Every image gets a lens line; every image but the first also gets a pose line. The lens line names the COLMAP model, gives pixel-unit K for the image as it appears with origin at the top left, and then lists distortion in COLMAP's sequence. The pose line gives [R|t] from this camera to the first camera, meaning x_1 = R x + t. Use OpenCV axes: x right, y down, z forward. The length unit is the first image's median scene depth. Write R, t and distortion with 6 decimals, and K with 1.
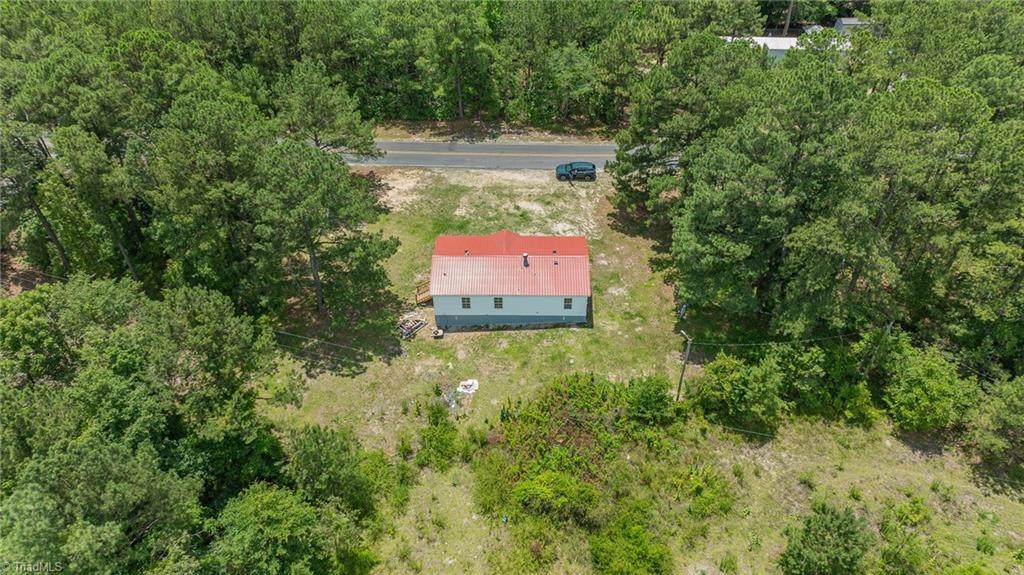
lens RADIAL K [[718.0, 0, 515.9], [0, 718.0, 291.5], [0, 0, 1]] dist [-0.031269, 0.059337]
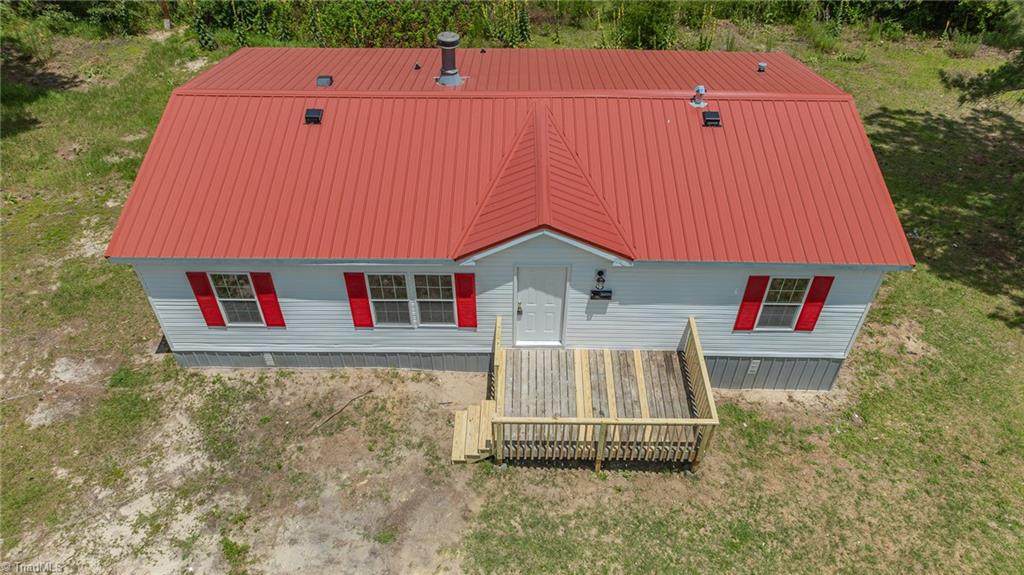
lens RADIAL K [[718.0, 0, 515.7], [0, 718.0, 288.1], [0, 0, 1]] dist [-0.031269, 0.059337]
pose [[-0.999961, 0.006999, -0.005334, -0.006884], [-0.004627, 0.097459, 0.995229, -0.274037], [0.007486, 0.995215, -0.097423, 1.090377]]
